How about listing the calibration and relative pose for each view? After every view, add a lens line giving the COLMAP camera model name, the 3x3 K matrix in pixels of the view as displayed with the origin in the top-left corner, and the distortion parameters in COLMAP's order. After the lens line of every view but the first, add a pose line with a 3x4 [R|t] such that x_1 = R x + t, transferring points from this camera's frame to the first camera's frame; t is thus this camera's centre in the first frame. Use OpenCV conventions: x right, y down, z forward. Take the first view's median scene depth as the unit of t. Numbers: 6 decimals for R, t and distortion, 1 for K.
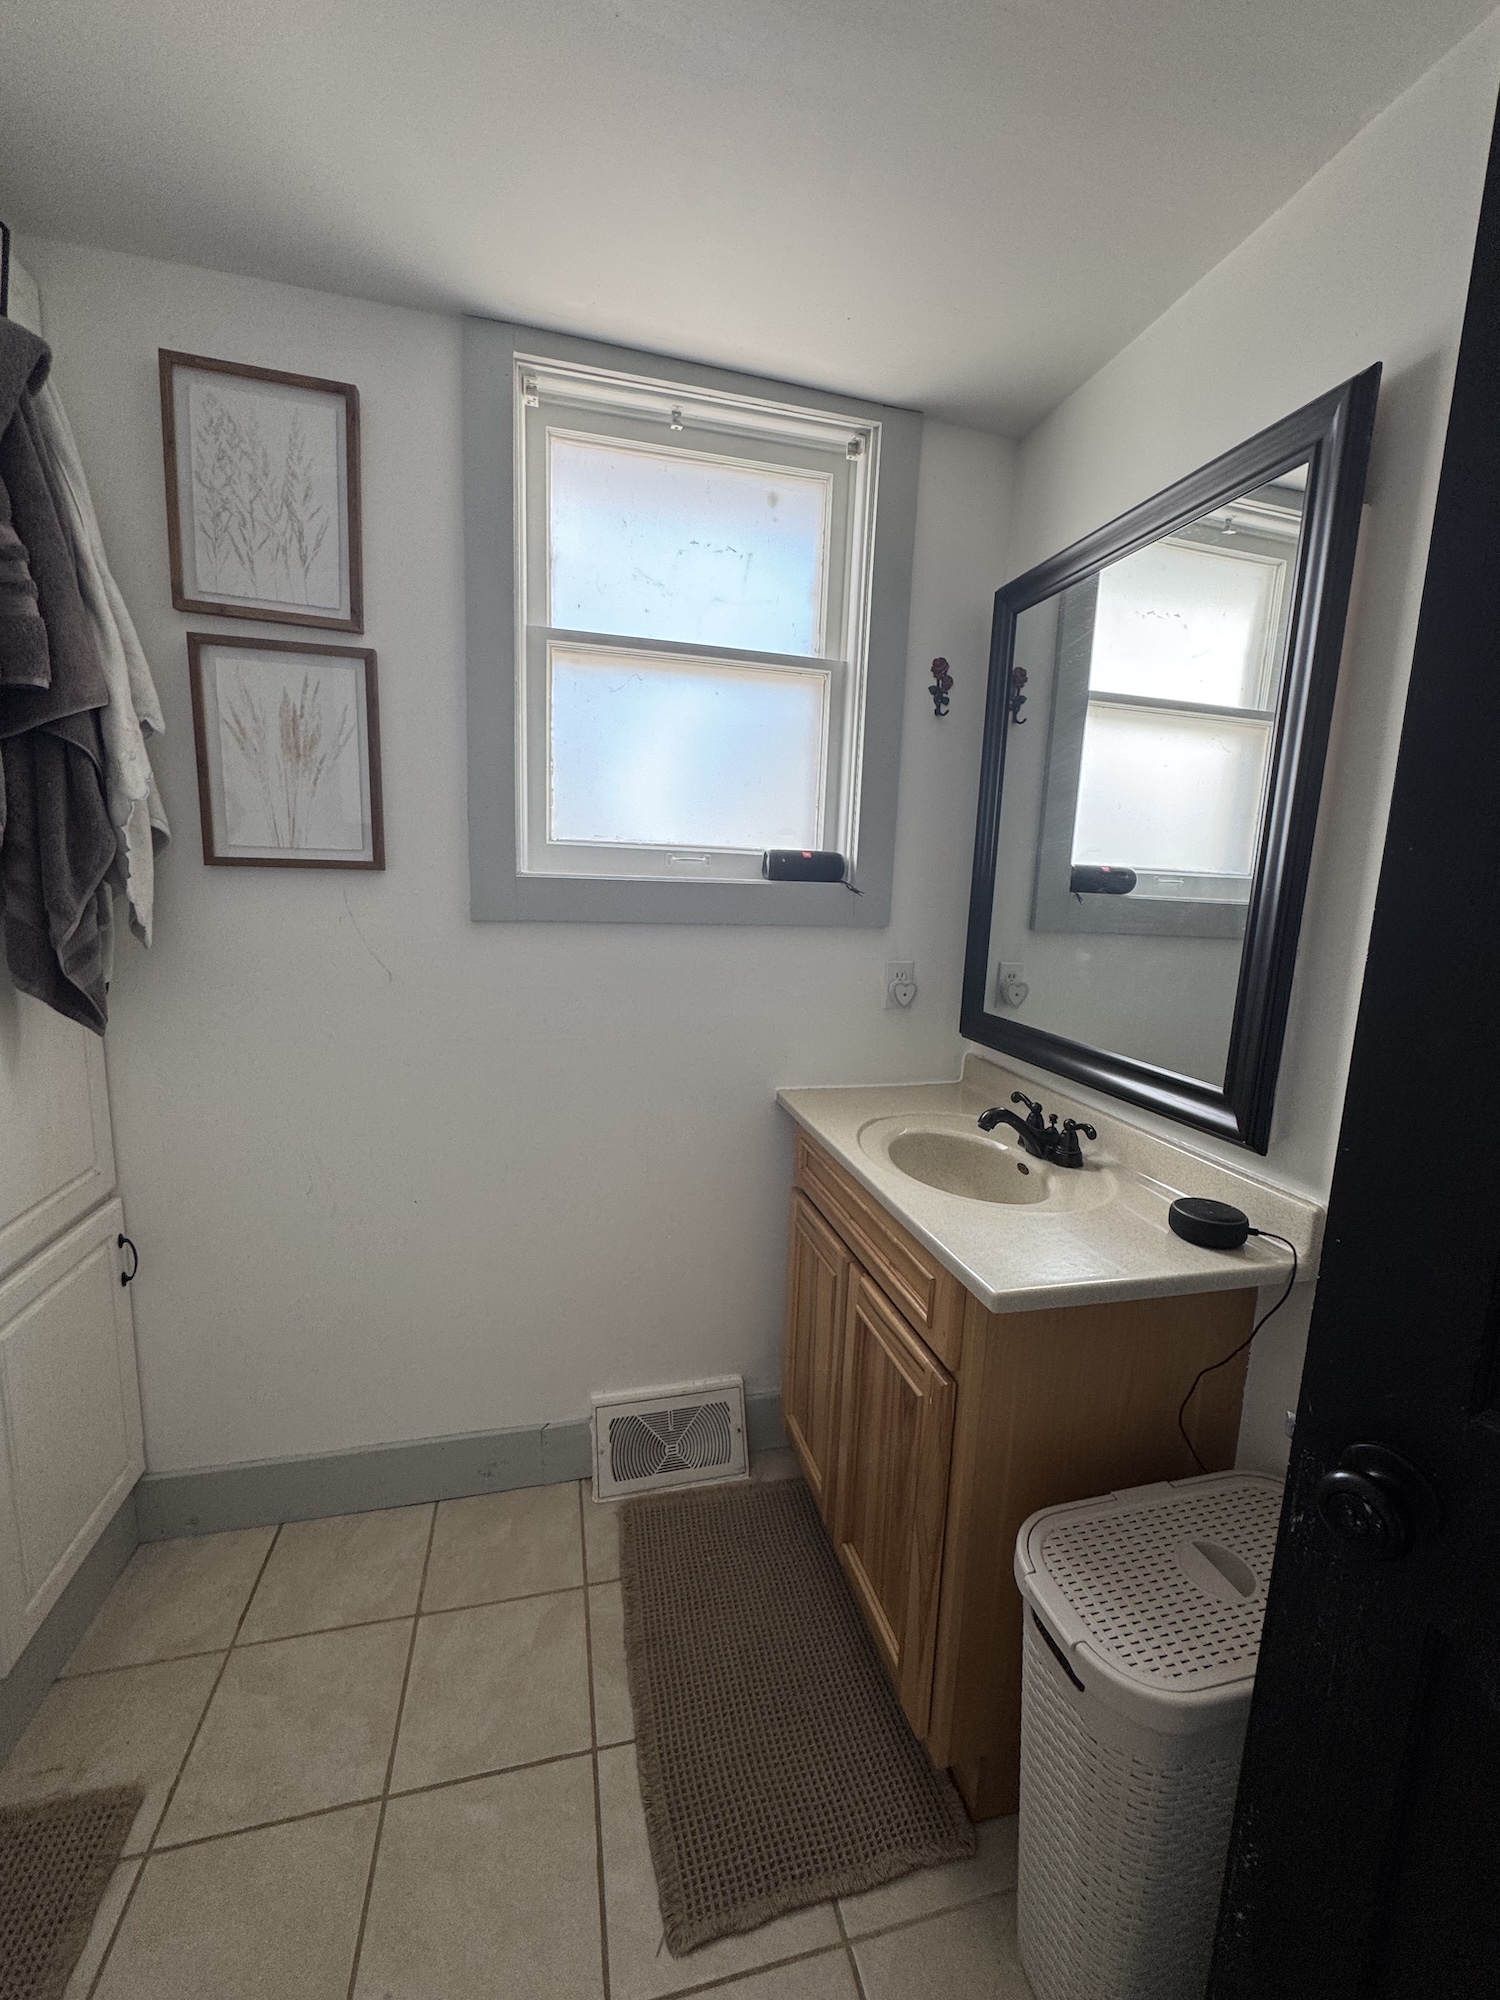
lens RADIAL K [[796.6, 0, 753.7], [0, 796.6, 1001.6], [0, 0, 1]] dist [-0.003445, 0.000028]
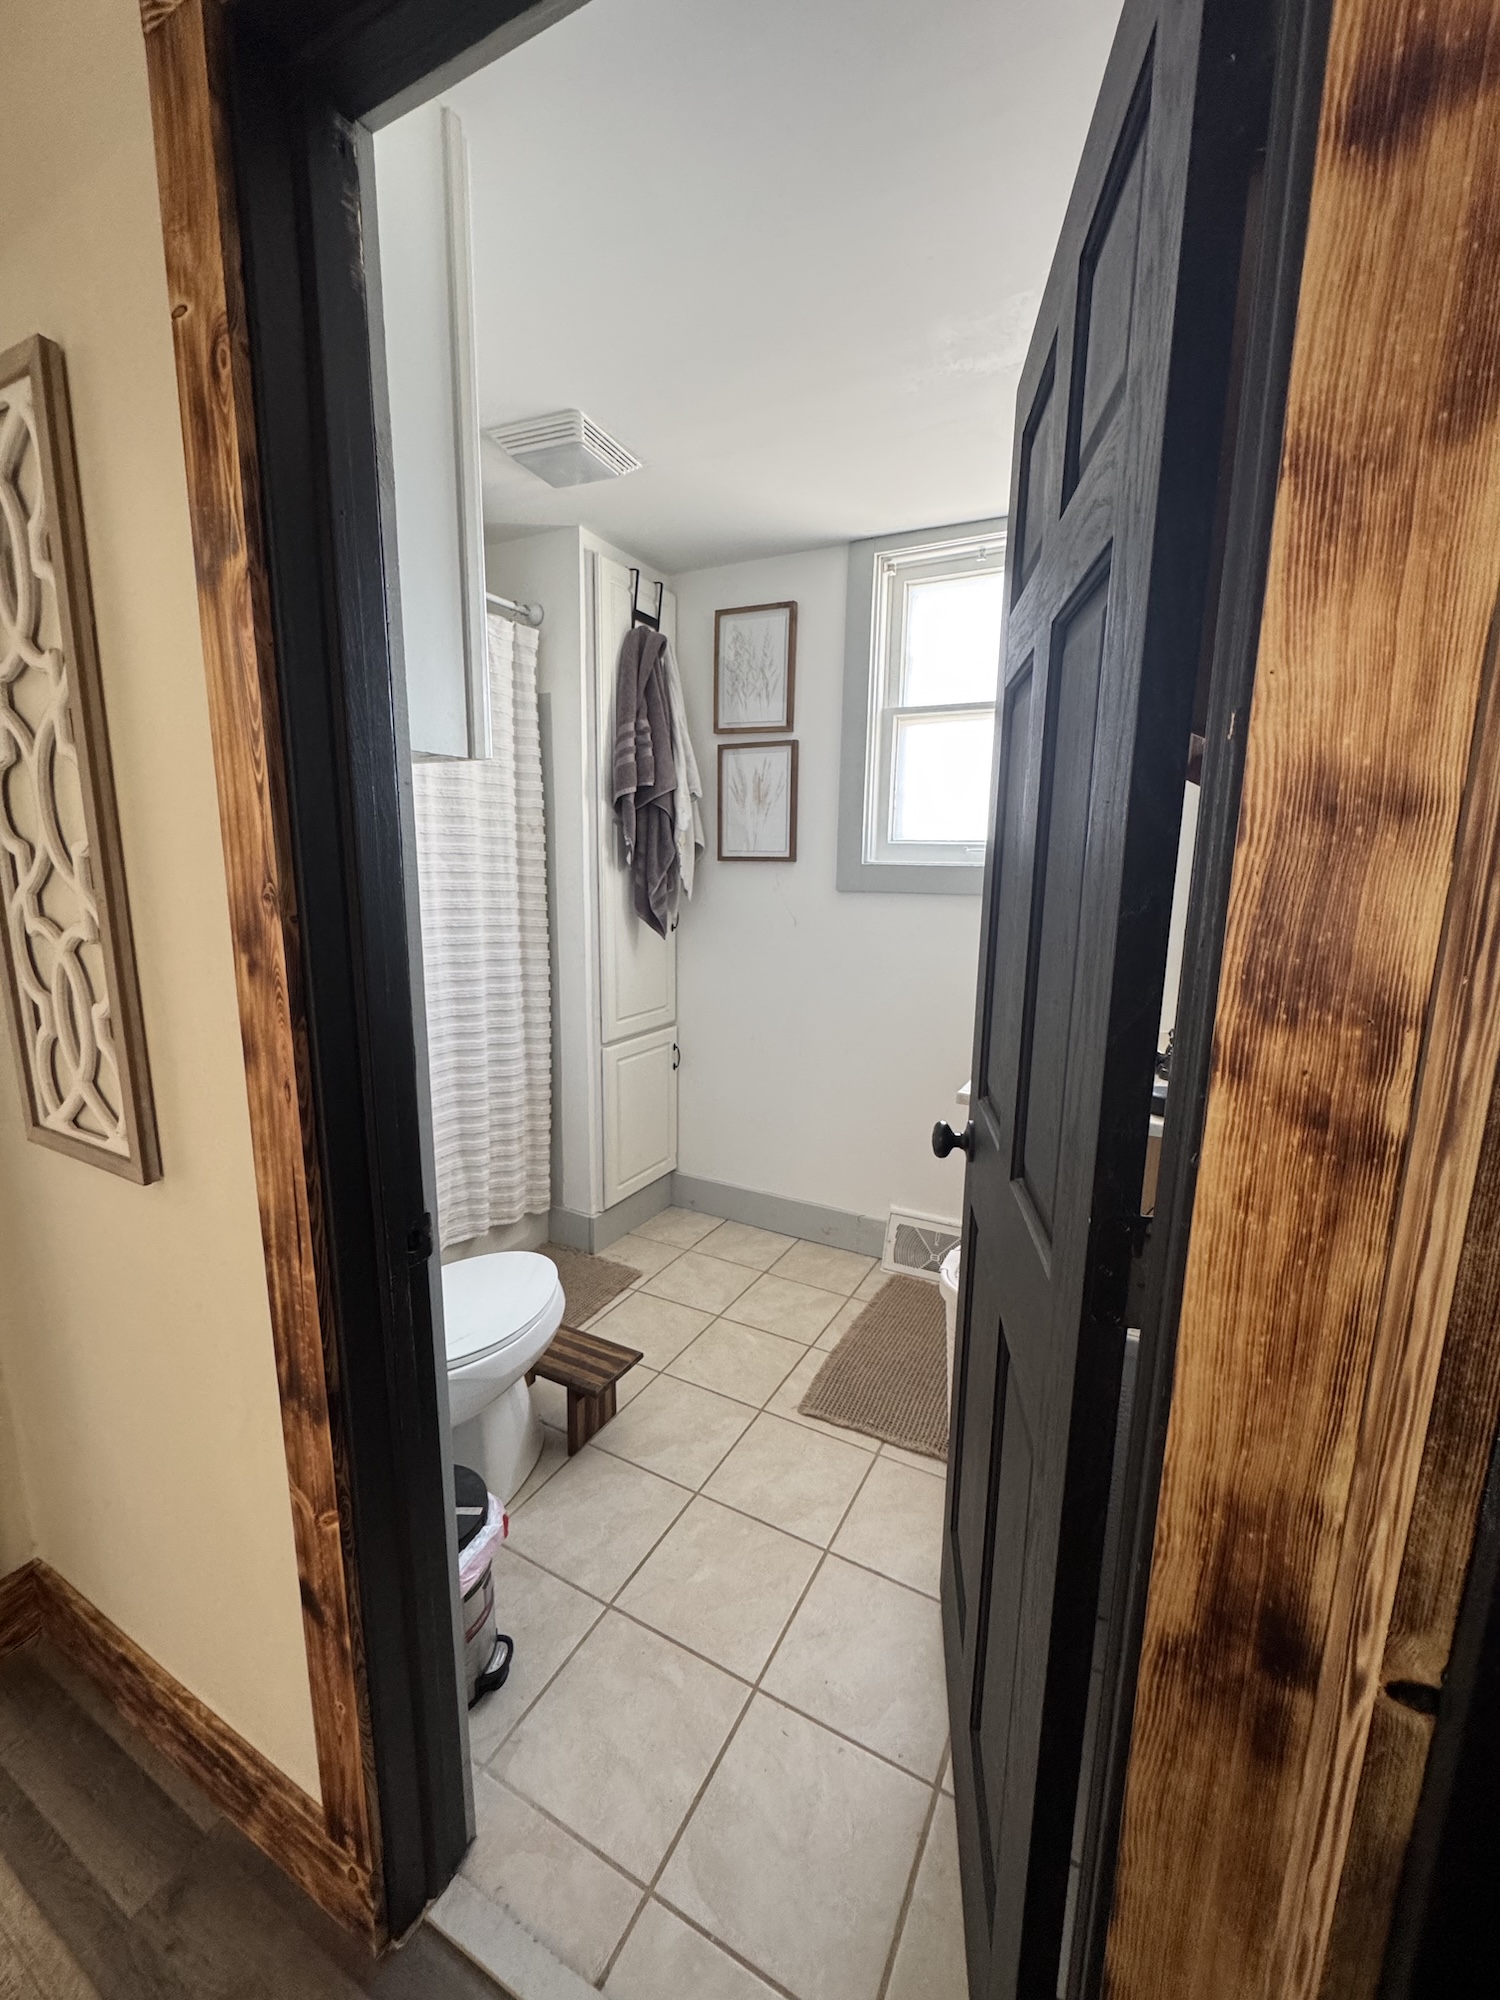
lens RADIAL K [[798.7, 0, 751.1], [0, 798.7, 1001.6], [0, 0, 1]] dist [-0.004134, 0.000512]
pose [[0.739249, 0.095381, -0.666644, 0.748309], [-0.093157, 0.994886, 0.039042, 0.093993], [0.666958, 0.033240, 0.744353, -0.420167]]
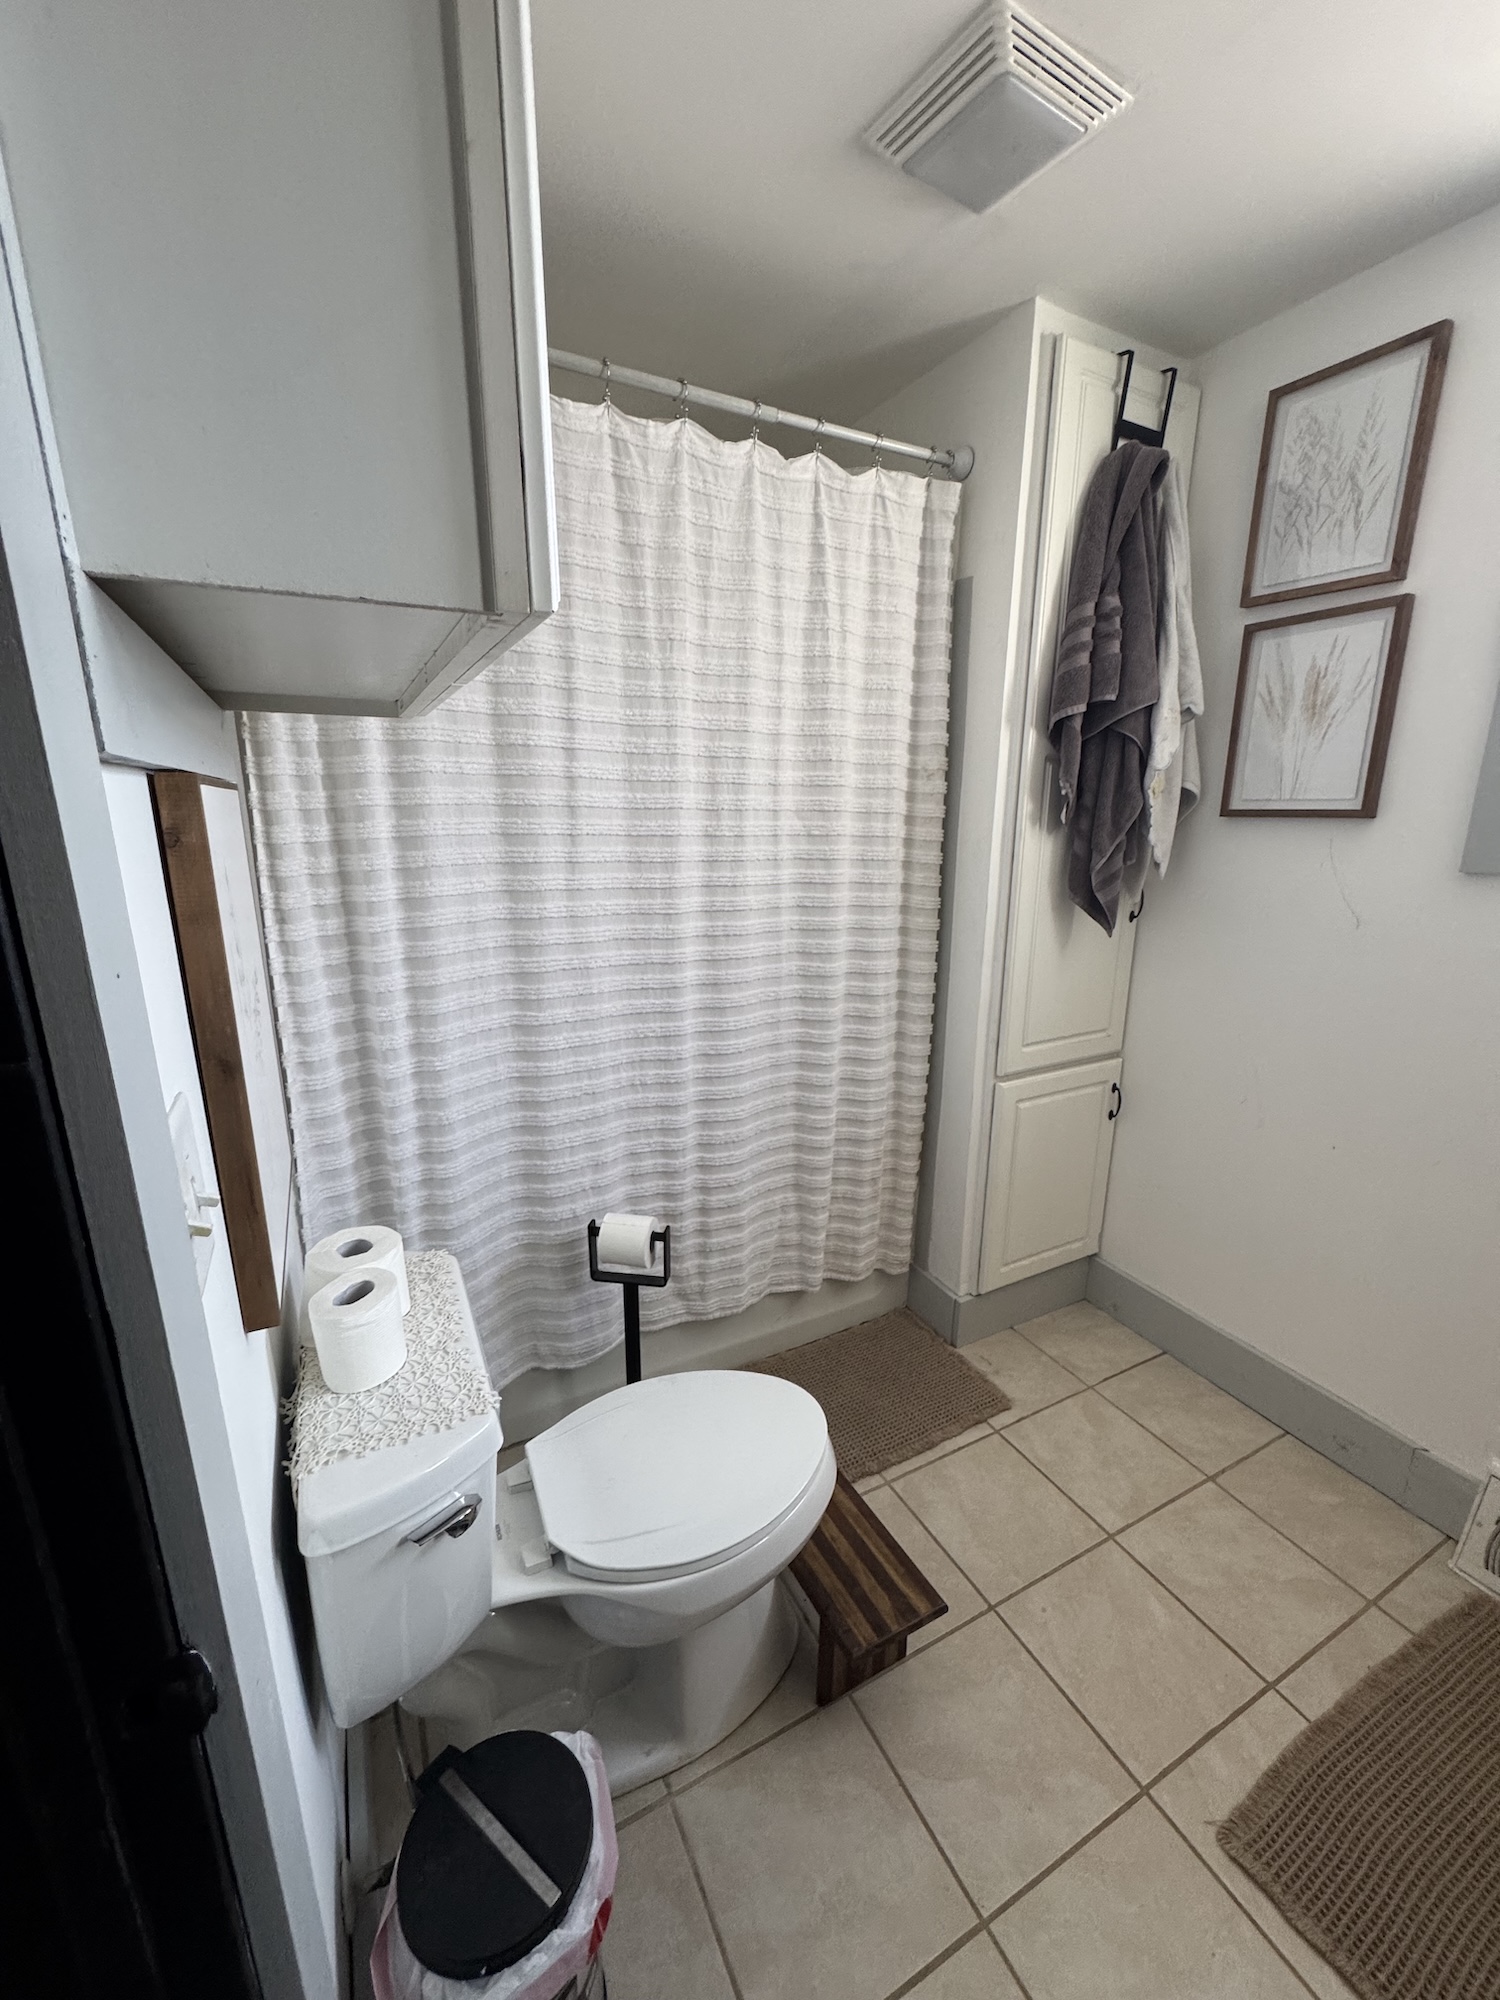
lens RADIAL K [[798.7, 0, 751.1], [0, 798.7, 1001.6], [0, 0, 1]] dist [-0.004134, 0.000512]
pose [[0.230100, 0.200604, -0.952267, 0.399346], [-0.144260, 0.974744, 0.170481, 0.003754], [0.962415, 0.098146, 0.253228, 0.007024]]
